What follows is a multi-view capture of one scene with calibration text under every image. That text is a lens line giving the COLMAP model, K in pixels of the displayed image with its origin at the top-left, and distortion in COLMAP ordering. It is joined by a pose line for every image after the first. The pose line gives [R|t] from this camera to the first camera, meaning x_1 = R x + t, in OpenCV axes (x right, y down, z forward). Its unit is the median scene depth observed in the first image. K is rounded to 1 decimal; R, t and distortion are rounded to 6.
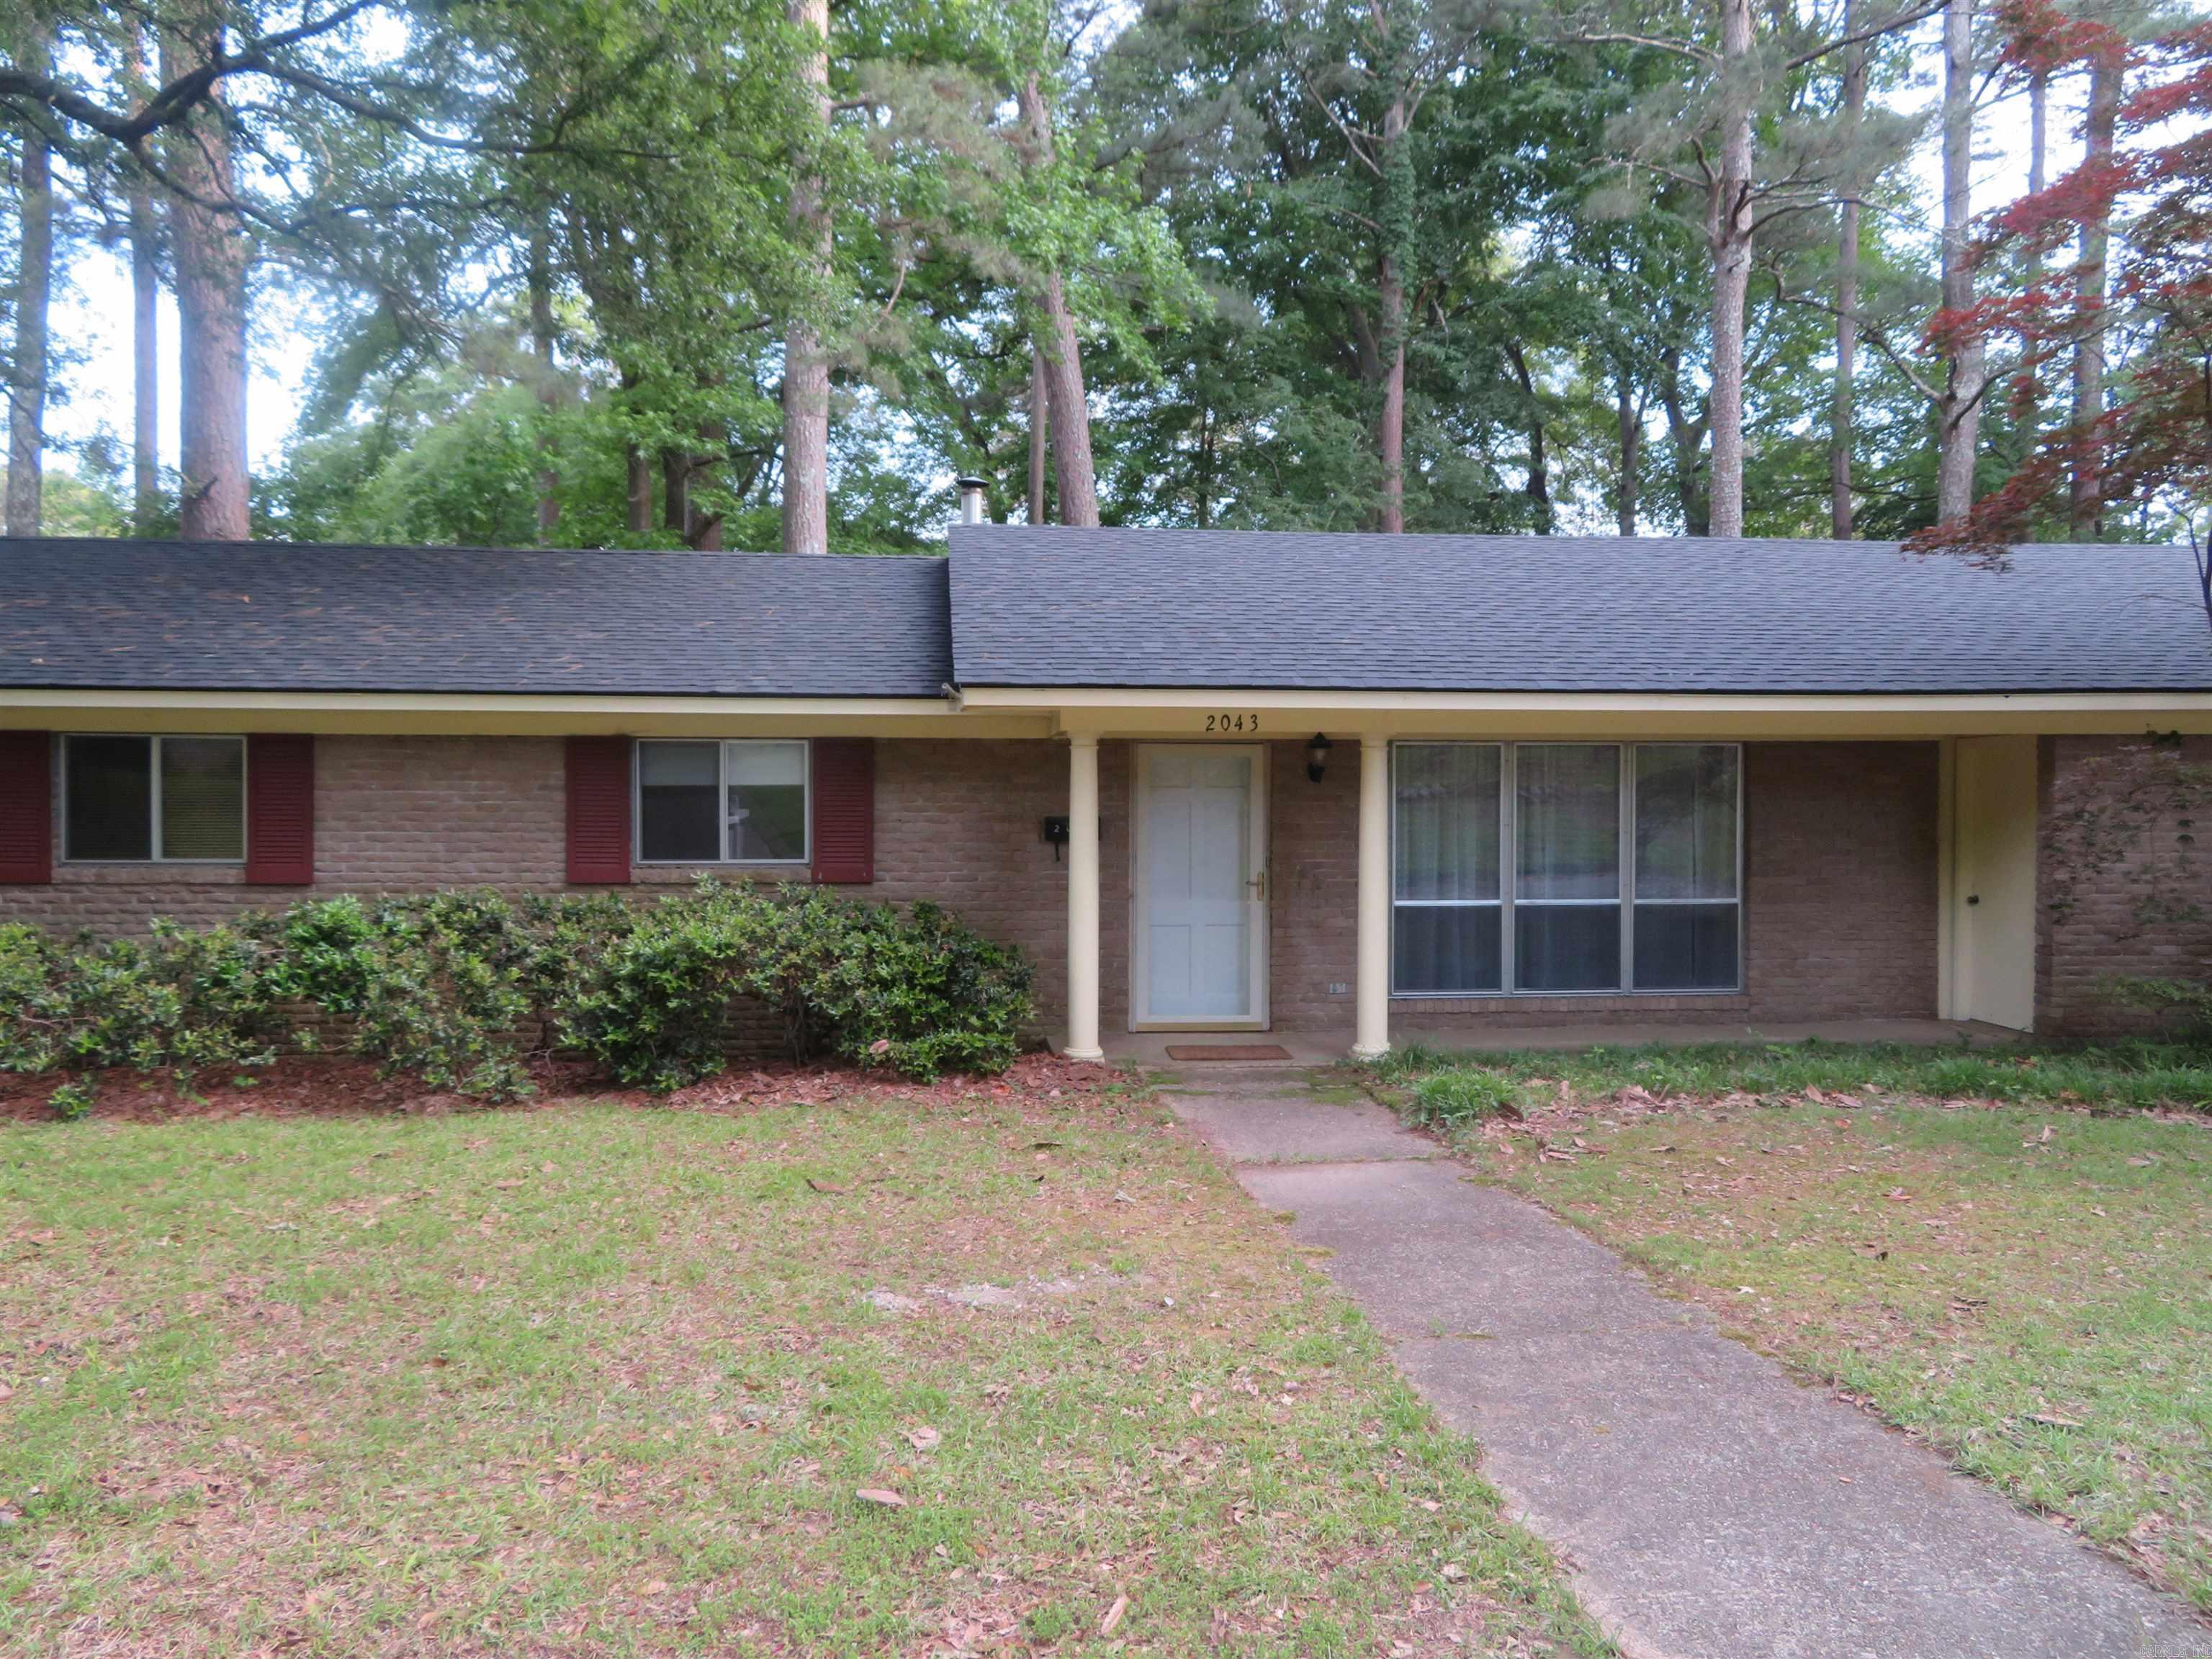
lens RADIAL K [[1637.6, 0, 1106.0], [0, 1637.6, 829.5], [0, 0, 1]] dist [0.001608, 0.002365]
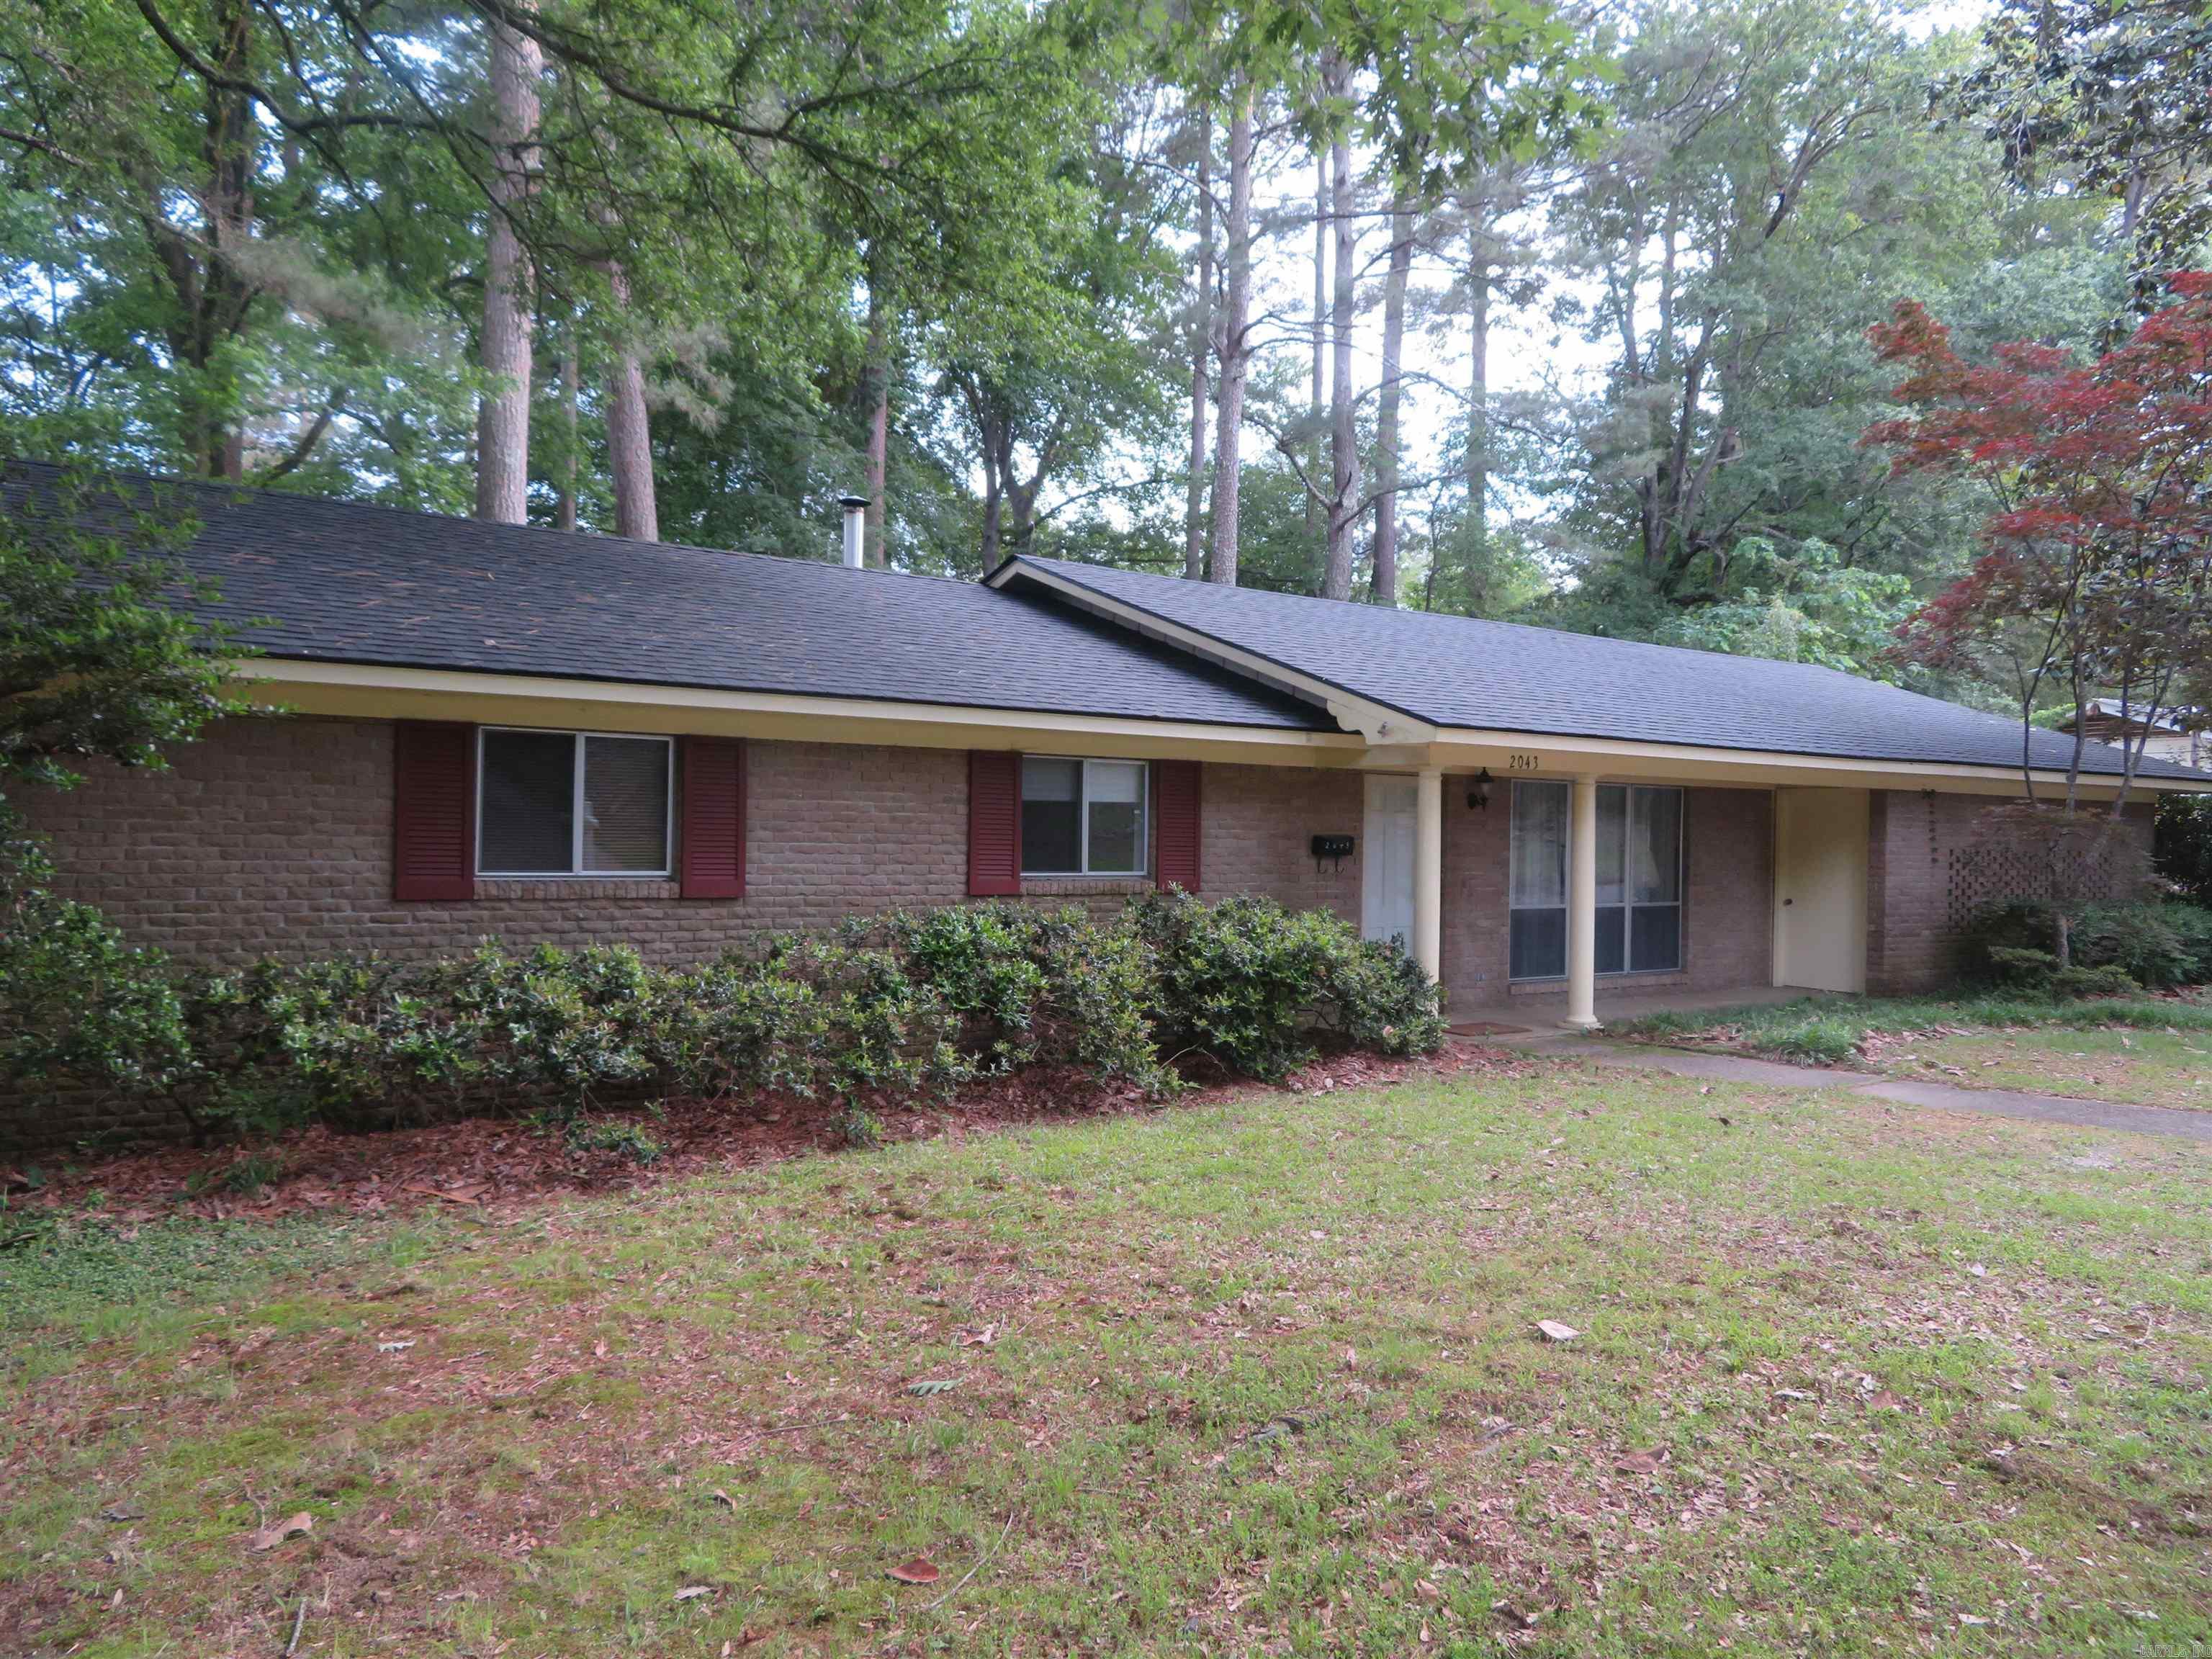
lens RADIAL K [[1637.6, 0, 1106.0], [0, 1637.6, 829.5], [0, 0, 1]] dist [0.001608, 0.002365]
pose [[0.858355, 0.014860, 0.512841, -0.776426], [-0.013169, 0.999889, -0.006932, -0.002078], [-0.512887, -0.000803, 0.858456, 0.088506]]
